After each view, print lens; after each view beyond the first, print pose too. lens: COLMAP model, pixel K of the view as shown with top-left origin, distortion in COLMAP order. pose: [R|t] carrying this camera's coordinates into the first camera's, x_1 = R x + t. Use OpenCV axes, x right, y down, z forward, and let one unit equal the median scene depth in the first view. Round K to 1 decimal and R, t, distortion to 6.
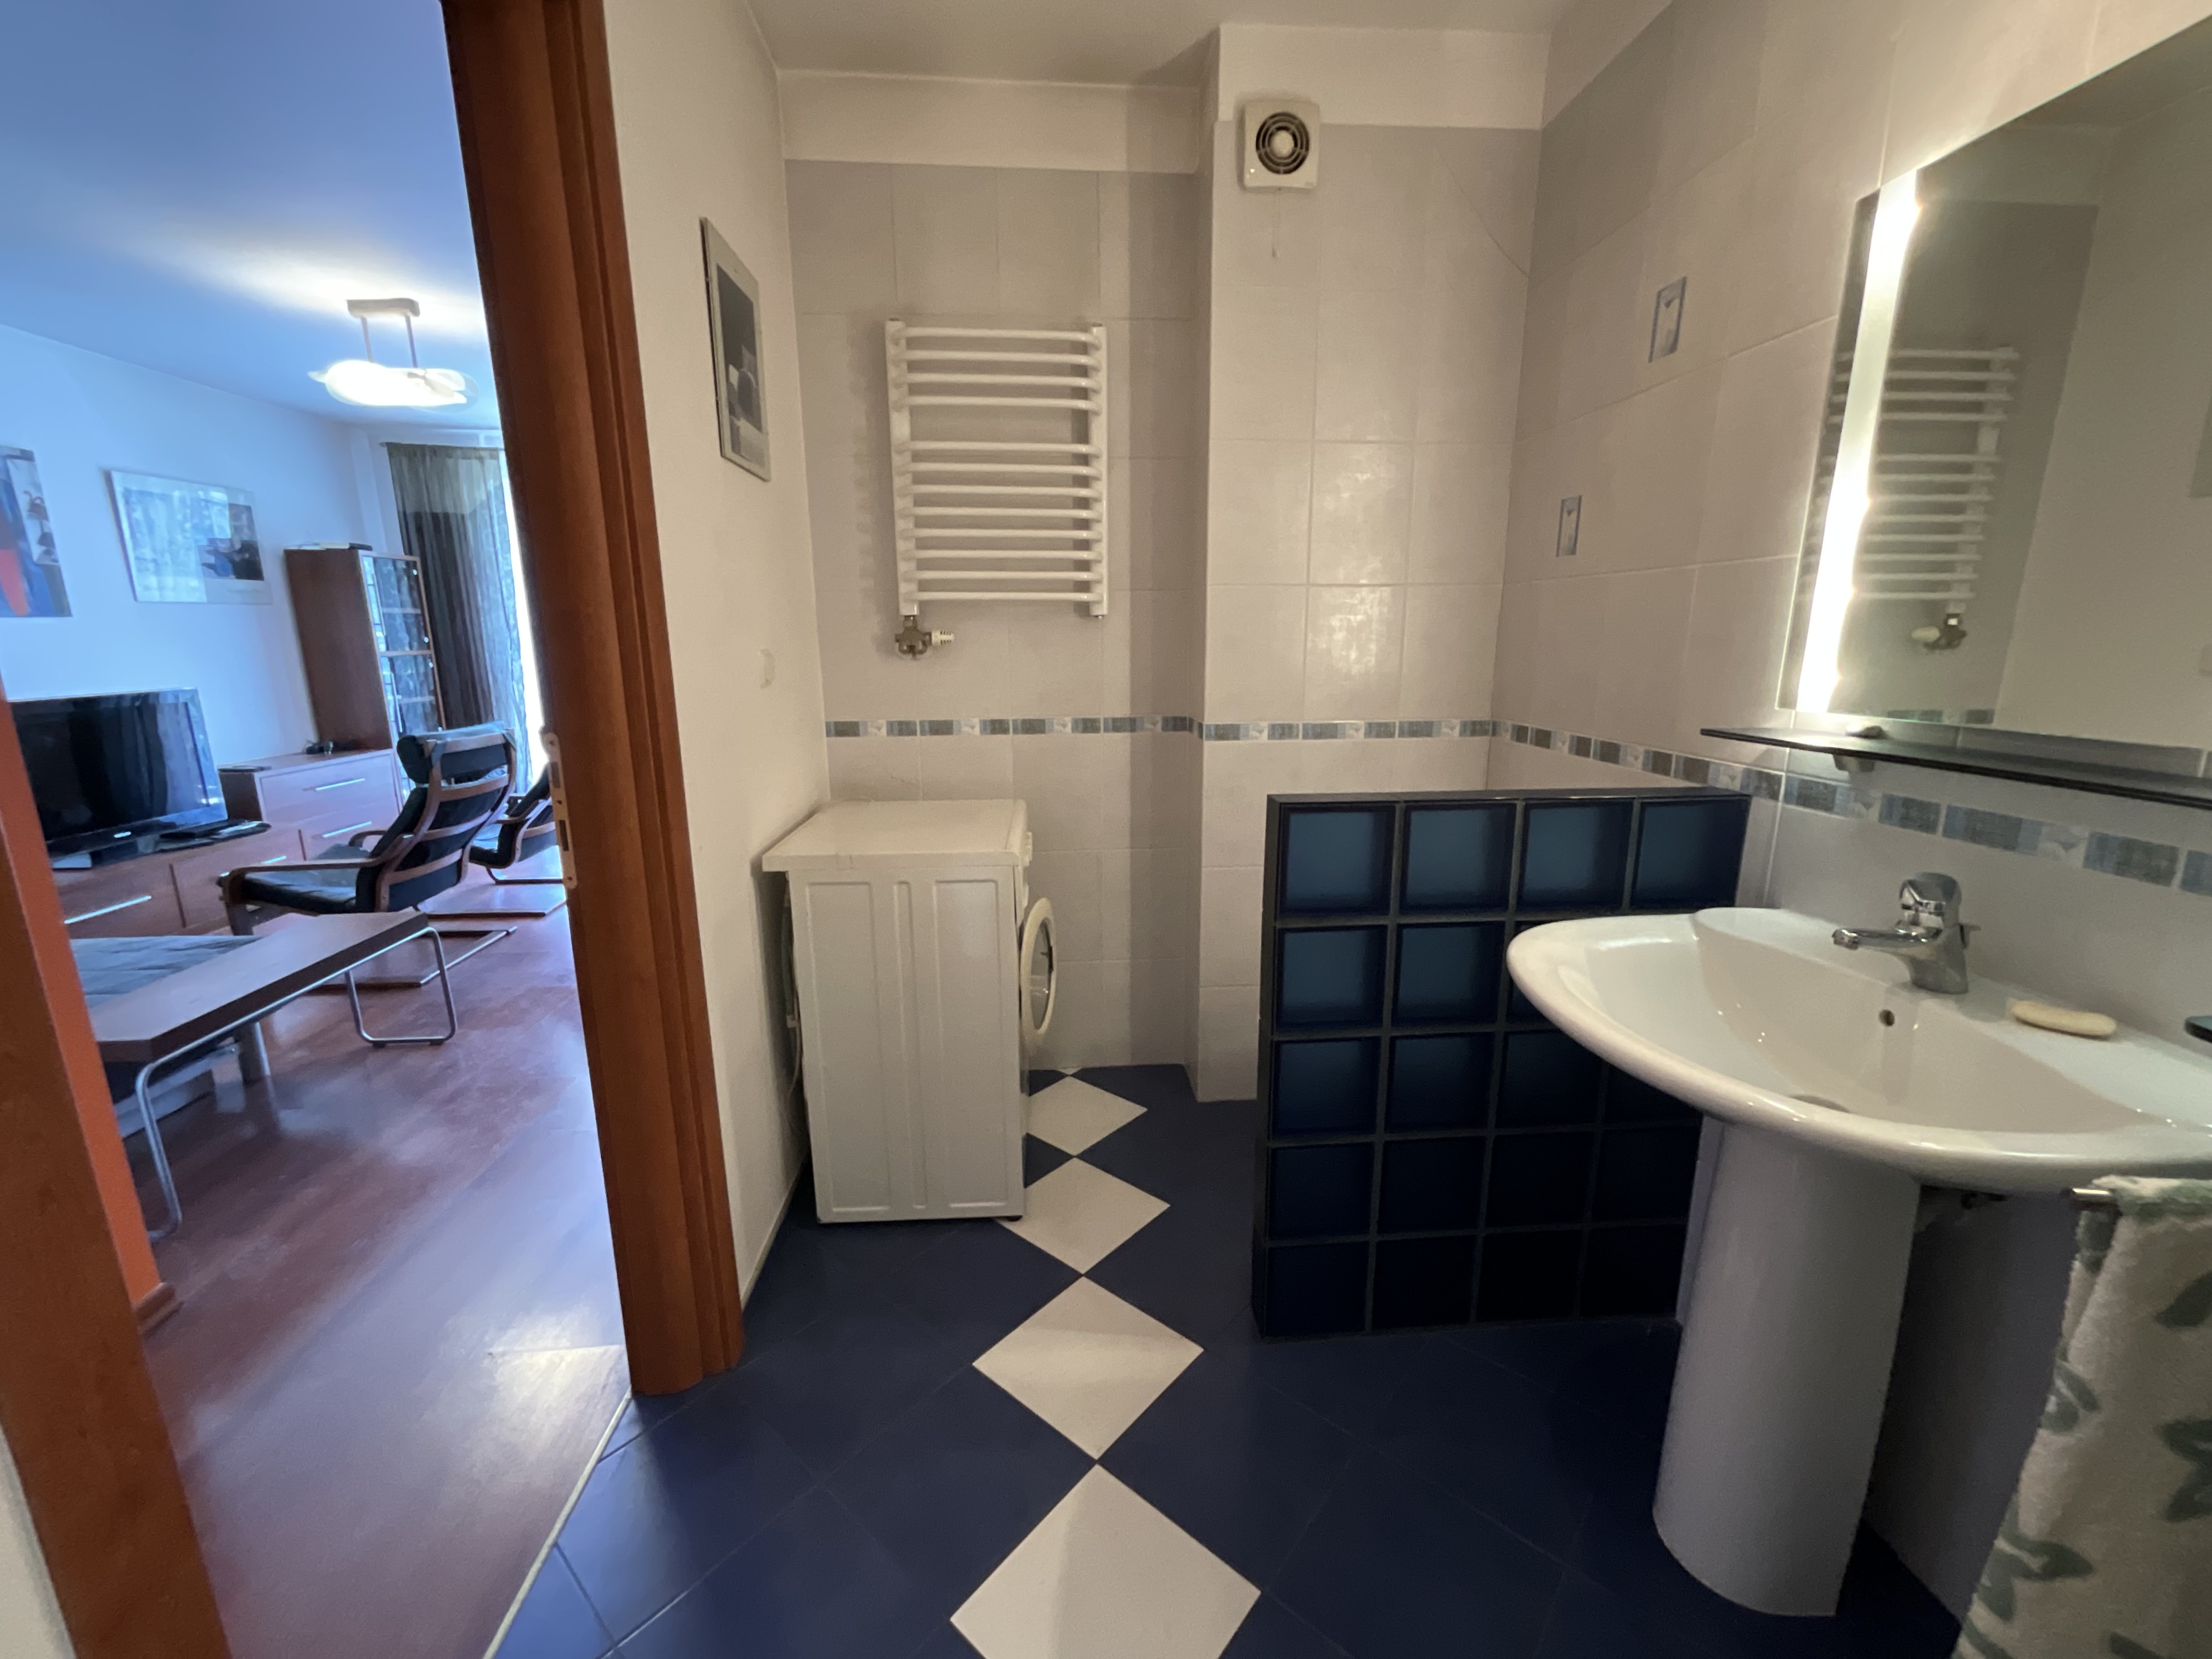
lens RADIAL K [[899.1, 0, 1113.8], [0, 899.1, 841.1], [0, 0, 1]] dist [0.002414, -0.000905]
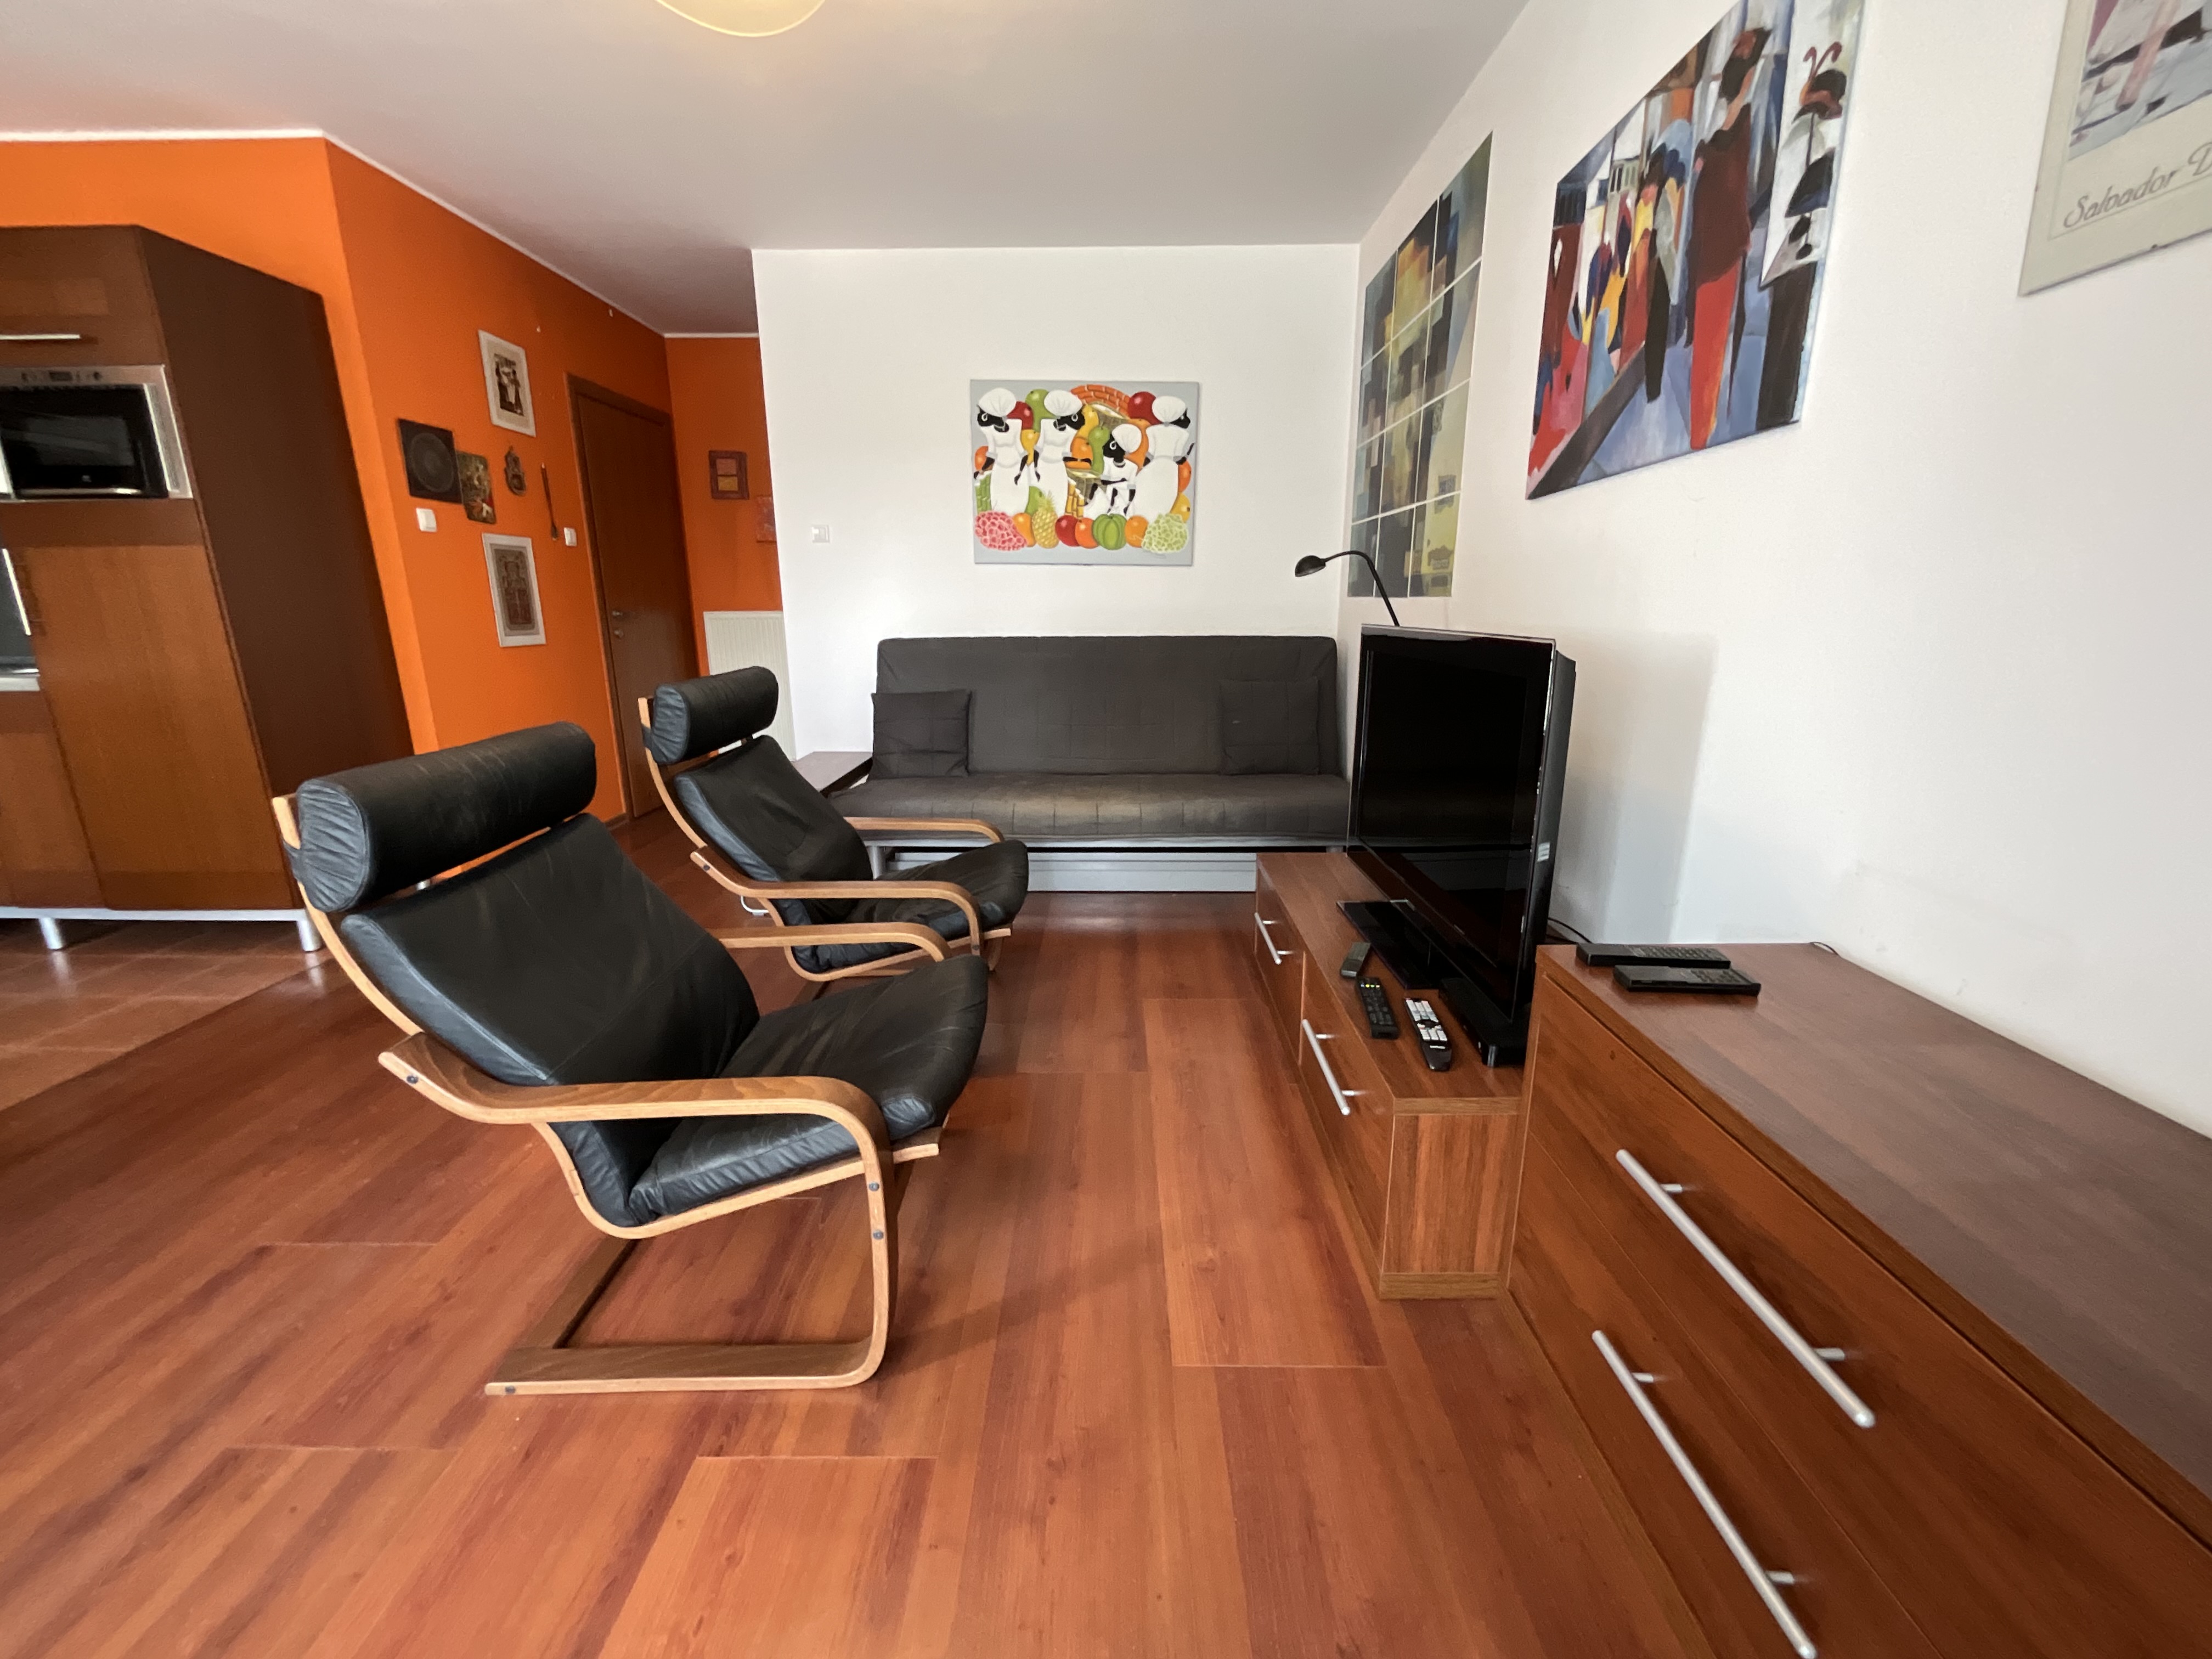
lens RADIAL K [[899.1, 0, 1098.8], [0, 899.1, 823.0], [0, 0, 1]] dist [0.002414, -0.000905]
pose [[-0.995033, -0.016937, 0.098096, -0.763392], [0.028735, 0.894607, 0.445929, -0.223216], [-0.095310, 0.446533, -0.889677, 1.140191]]
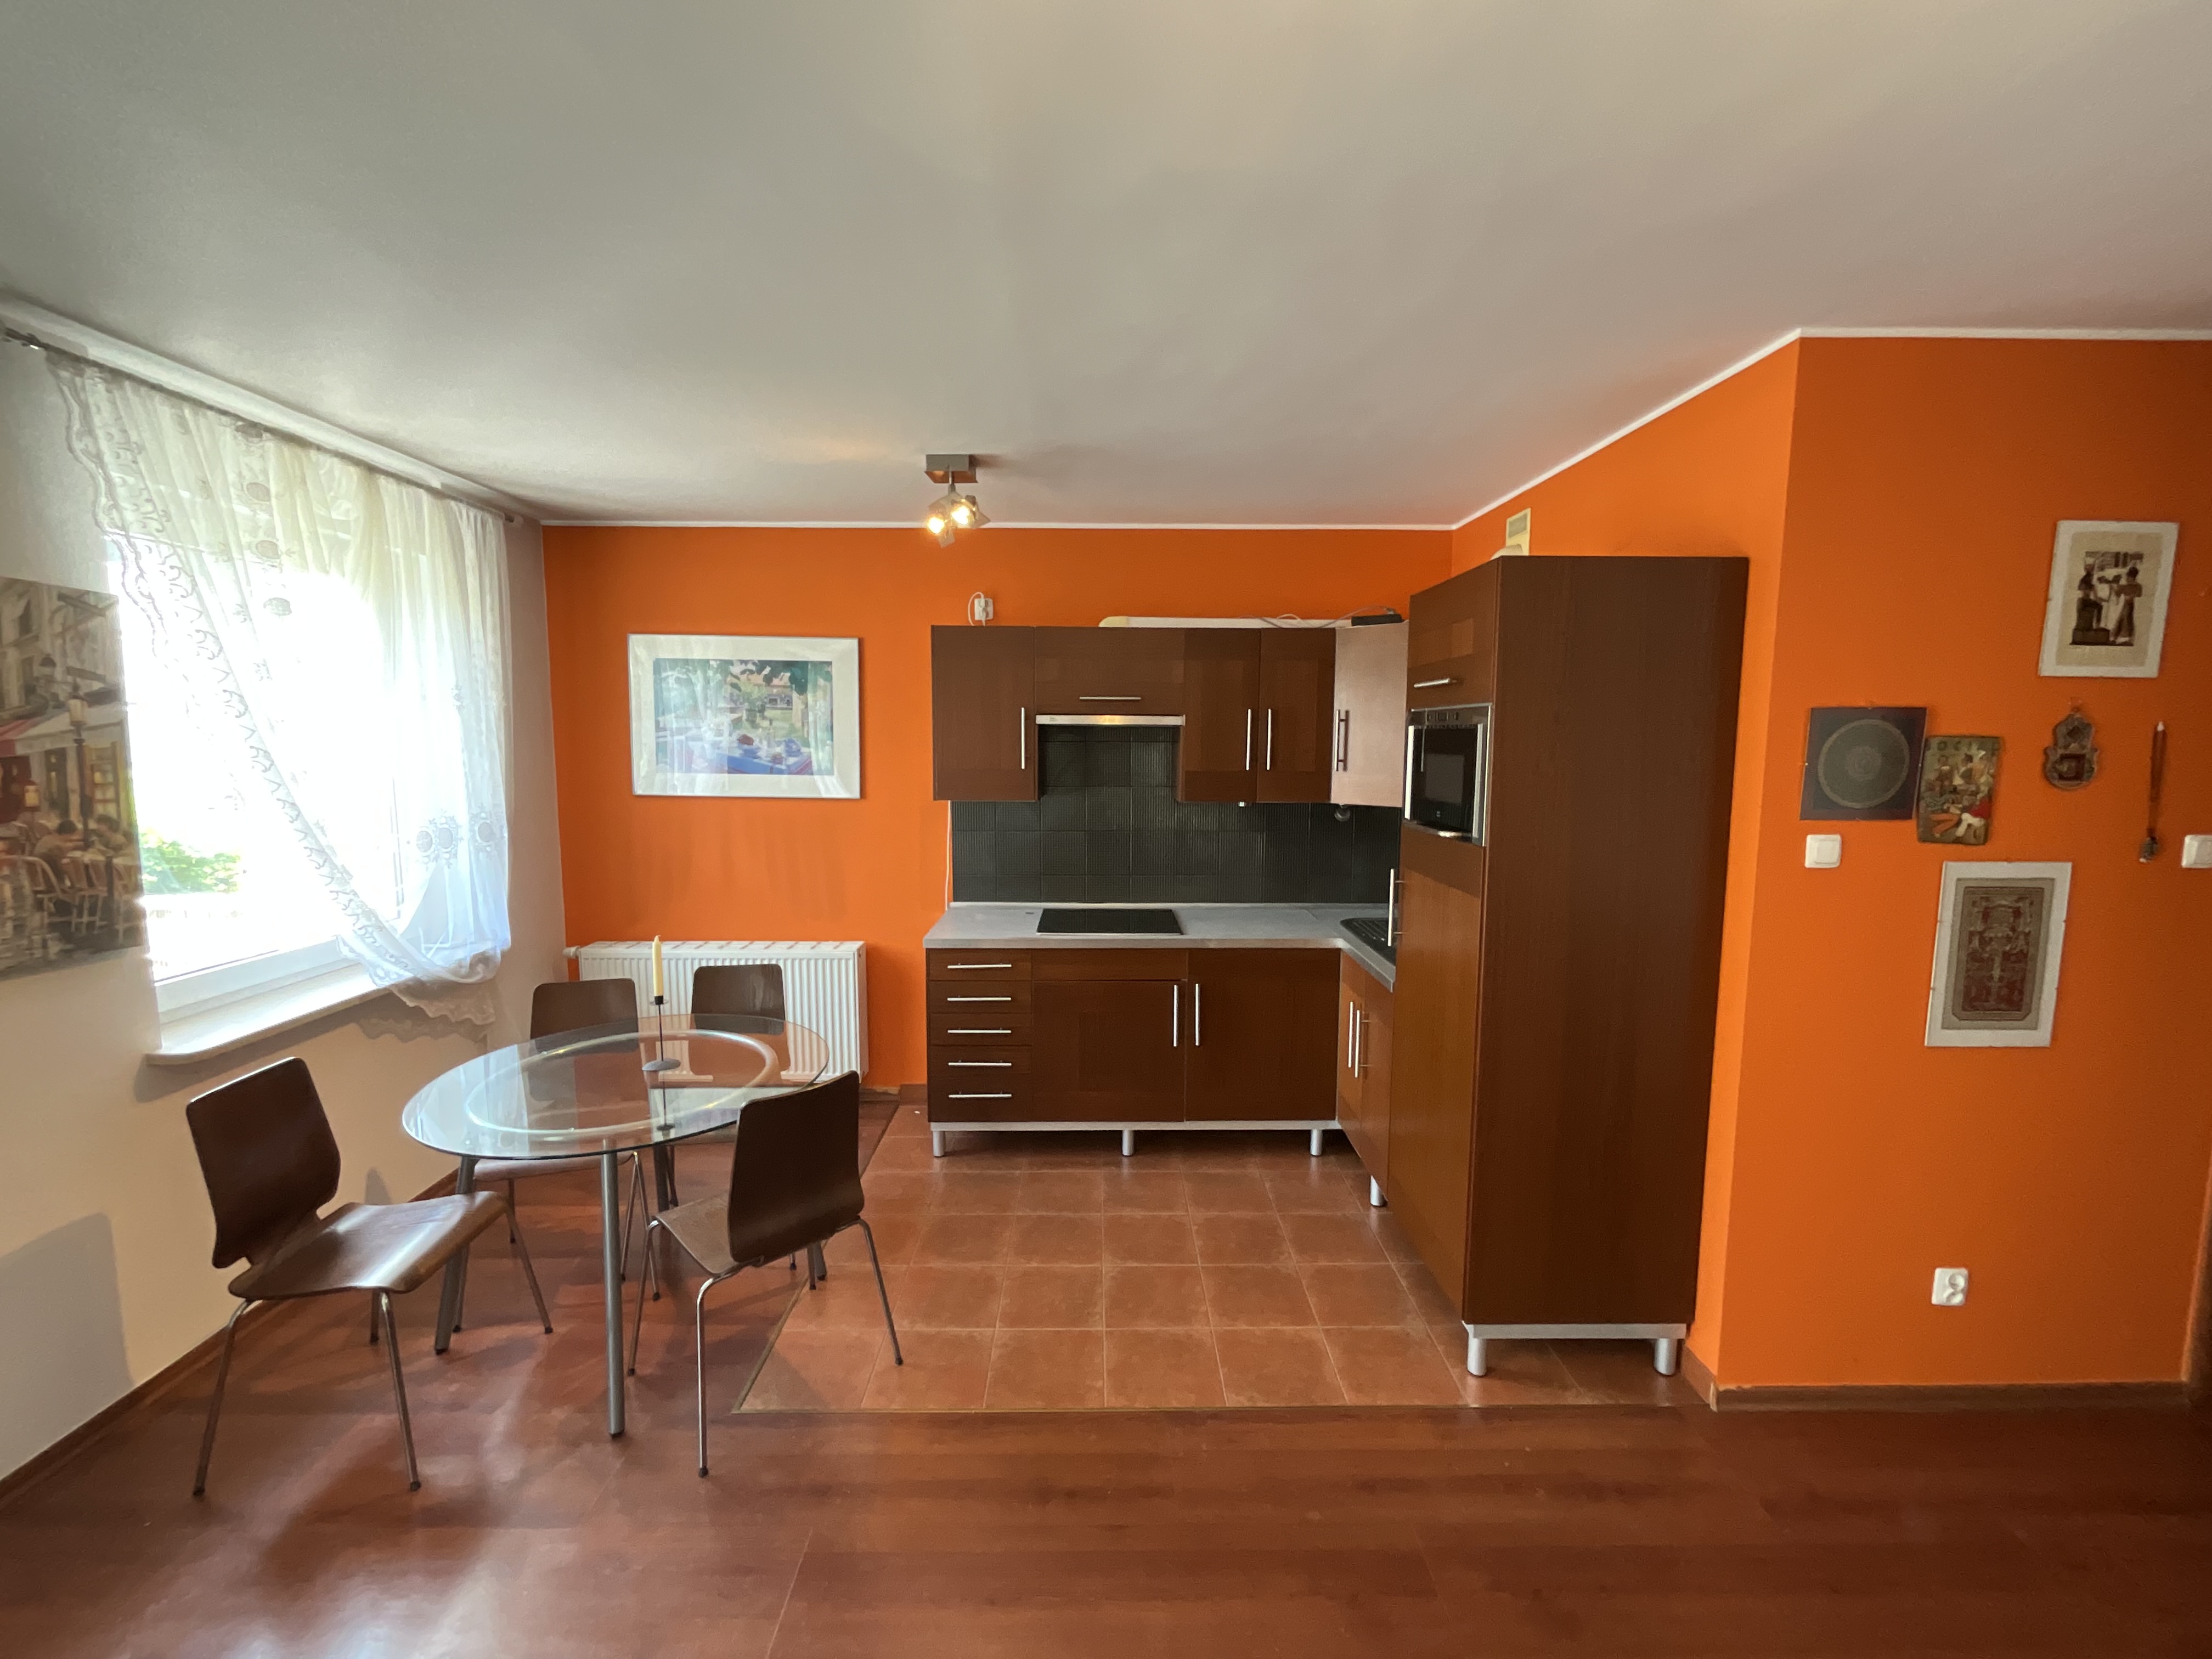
lens RADIAL K [[899.1, 0, 1102.6], [0, 899.1, 831.6], [0, 0, 1]] dist [0.002414, -0.000905]
pose [[0.074303, -0.102438, 0.991960, -0.645431], [0.214683, 0.973030, 0.084402, -0.259994], [-0.973853, 0.206685, 0.094291, 0.780267]]
